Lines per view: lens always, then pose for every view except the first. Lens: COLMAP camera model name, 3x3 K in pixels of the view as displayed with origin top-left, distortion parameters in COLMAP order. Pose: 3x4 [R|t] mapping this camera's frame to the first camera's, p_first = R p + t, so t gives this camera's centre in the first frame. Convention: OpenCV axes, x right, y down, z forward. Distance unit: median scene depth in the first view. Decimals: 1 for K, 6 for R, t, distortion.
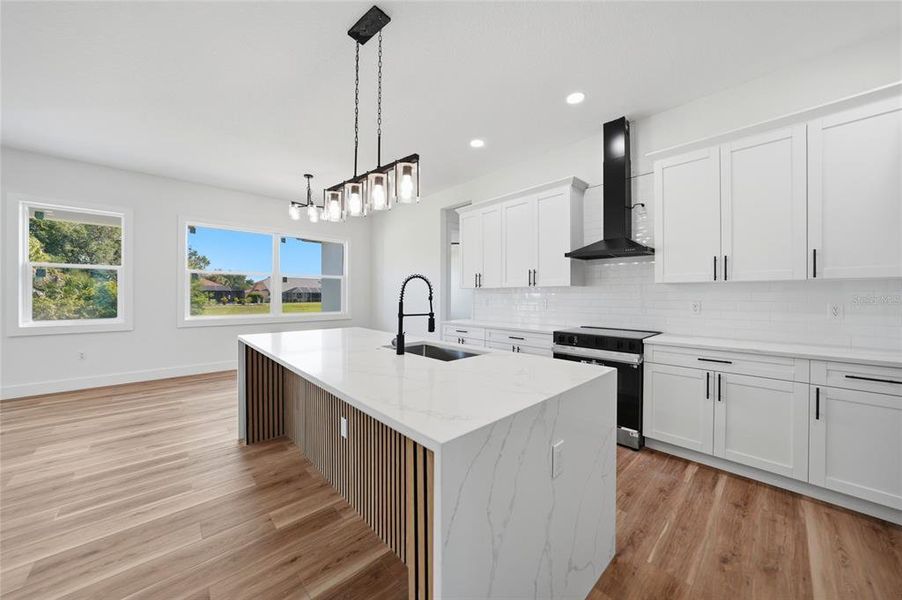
lens RADIAL K [[318.0, 0, 449.3], [0, 318.0, 298.1], [0, 0, 1]] dist [-0.024944, 0.006349]
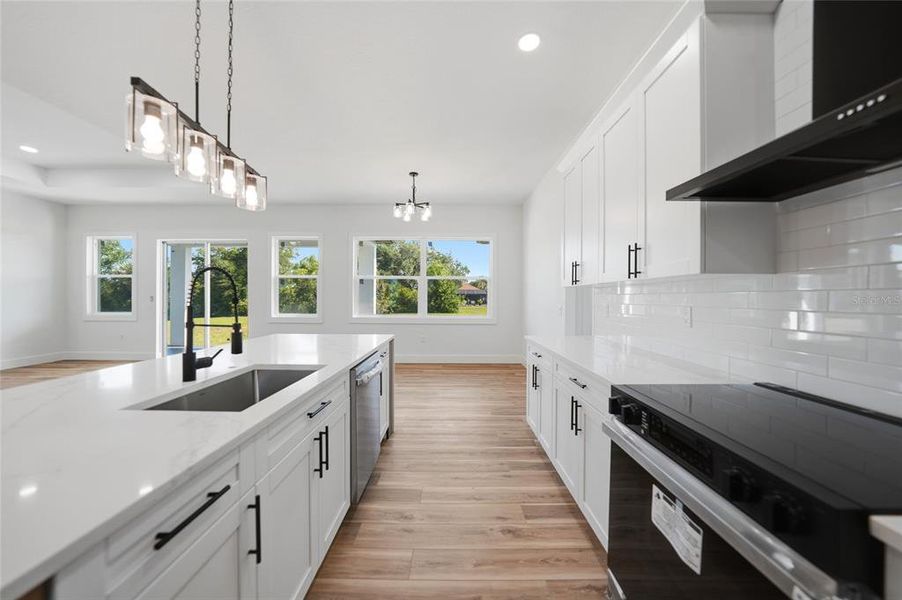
lens RADIAL K [[318.0, 0, 449.3], [0, 318.0, 298.1], [0, 0, 1]] dist [-0.024944, 0.006349]
pose [[0.728840, 0.004877, -0.684667, 0.300489], [-0.011137, 0.999927, -0.004734, -0.002849], [0.684593, 0.011075, 0.728841, 0.369180]]
